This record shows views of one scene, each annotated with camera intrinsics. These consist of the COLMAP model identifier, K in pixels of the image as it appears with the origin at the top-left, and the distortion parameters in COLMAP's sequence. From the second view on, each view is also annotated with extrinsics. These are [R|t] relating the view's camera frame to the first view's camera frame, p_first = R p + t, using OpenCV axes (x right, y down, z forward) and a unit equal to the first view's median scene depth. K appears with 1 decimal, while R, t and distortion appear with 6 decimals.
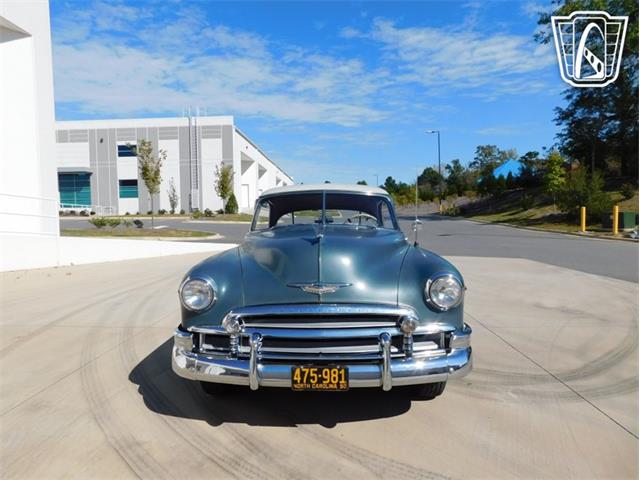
lens RADIAL K [[422.8, 0, 316.7], [0, 422.8, 237.8], [0, 0, 1]] dist [-0.070442, 0.054232]
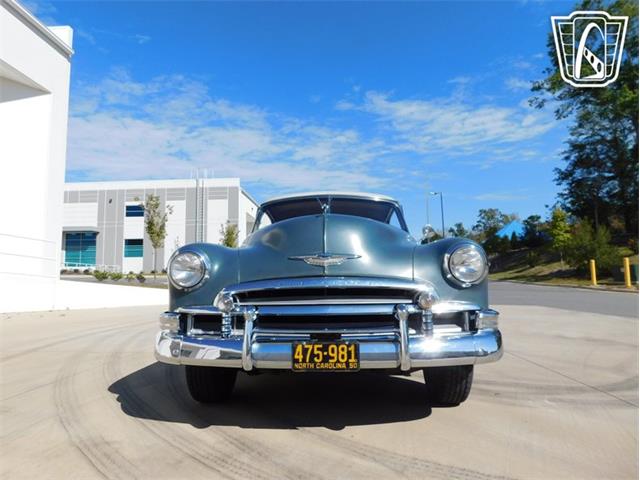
lens RADIAL K [[422.8, 0, 316.7], [0, 422.8, 237.8], [0, 0, 1]] dist [-0.070442, 0.054232]
pose [[0.999947, 0.000566, -0.010283, -0.000166], [-0.002153, 0.987921, -0.154943, 0.024852], [0.010072, 0.154957, 0.987870, 0.013639]]
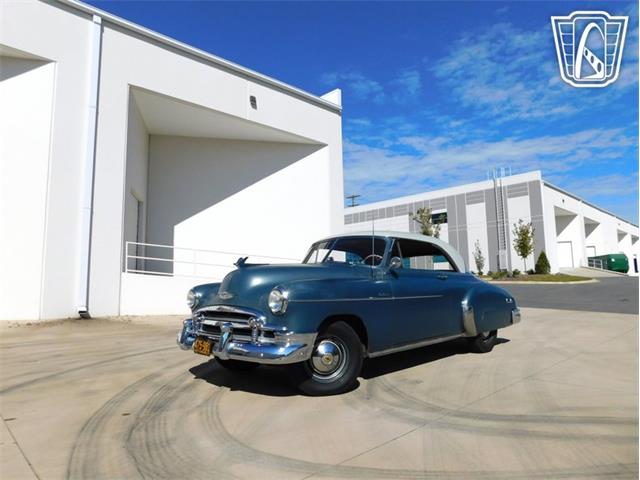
lens RADIAL K [[422.8, 0, 316.7], [0, 422.8, 237.8], [0, 0, 1]] dist [-0.070442, 0.054232]
pose [[0.710013, -0.080531, -0.699569, 0.164406], [-0.027633, 0.989488, -0.141951, 0.014065], [0.703646, 0.120118, 0.700324, 0.011554]]
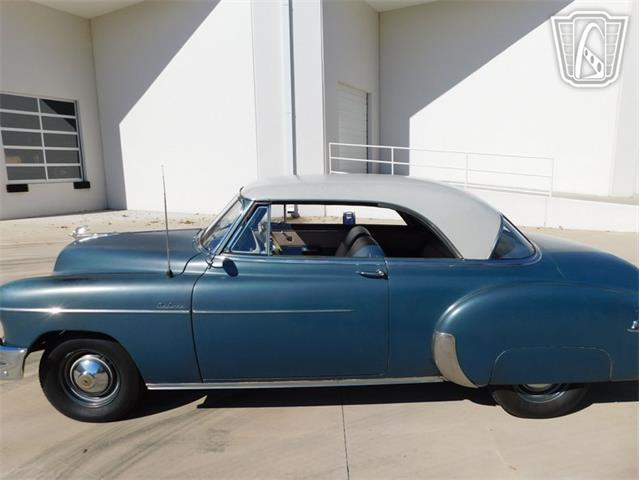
lens RADIAL K [[422.8, 0, 316.7], [0, 422.8, 237.8], [0, 0, 1]] dist [-0.070442, 0.054232]
pose [[0.025355, 0.178091, -0.983687, 0.166188], [-0.033974, 0.983589, 0.177198, -0.032146], [0.999101, 0.028926, 0.030990, 0.214906]]
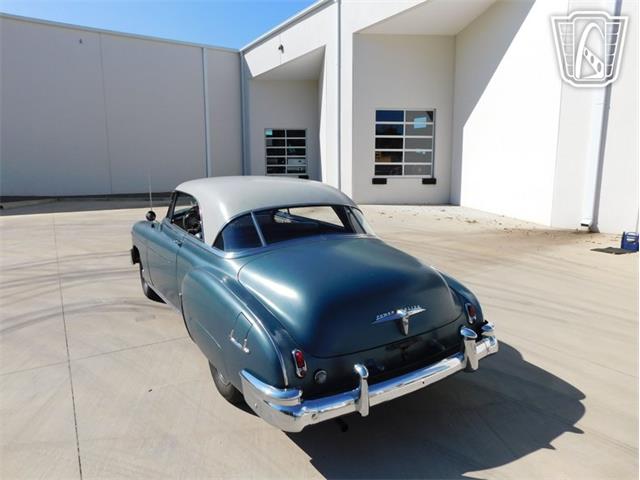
lens RADIAL K [[422.8, 0, 316.7], [0, 422.8, 237.8], [0, 0, 1]] dist [-0.070442, 0.054232]
pose [[-0.830288, 0.101838, -0.547952, 0.095080], [-0.015952, 0.978419, 0.206012, -0.041030], [0.557107, 0.179791, -0.810745, 0.423049]]
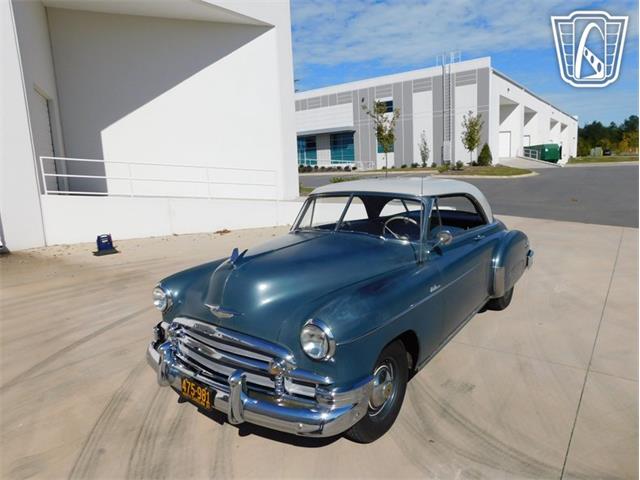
lens RADIAL K [[422.8, 0, 316.7], [0, 422.8, 237.8], [0, 0, 1]] dist [-0.070442, 0.054232]
pose [[0.807031, 0.070084, -0.586335, 0.097399], [0.003012, 0.992431, 0.122769, -0.023673], [0.590501, -0.100845, 0.800711, 0.035966]]
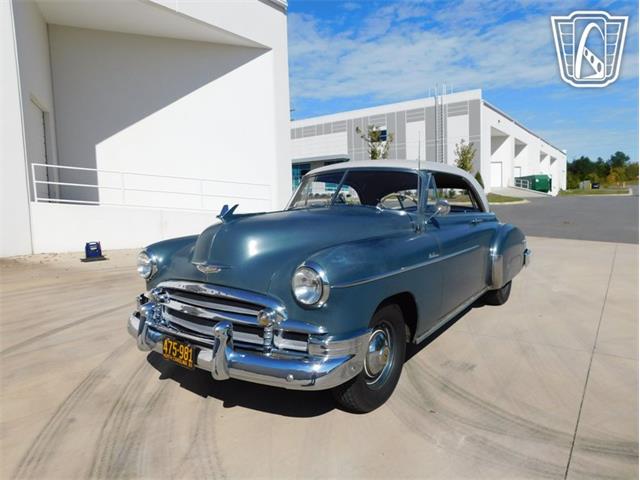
lens RADIAL K [[422.8, 0, 316.7], [0, 422.8, 237.8], [0, 0, 1]] dist [-0.070442, 0.054232]
pose [[0.815731, 0.039721, -0.577066, 0.095018], [-0.013282, 0.998663, 0.049967, -0.000844], [0.578278, -0.033095, 0.815168, 0.038923]]
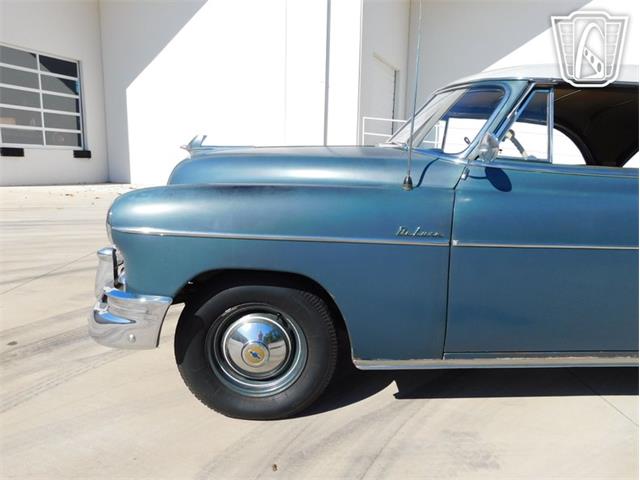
lens RADIAL K [[422.8, 0, 316.7], [0, 422.8, 237.8], [0, 0, 1]] dist [-0.070442, 0.054232]
pose [[0.062983, 0.191660, -0.979438, 0.120626], [-0.077569, 0.979358, 0.186656, -0.000597], [0.994996, 0.064218, 0.076550, 0.151558]]
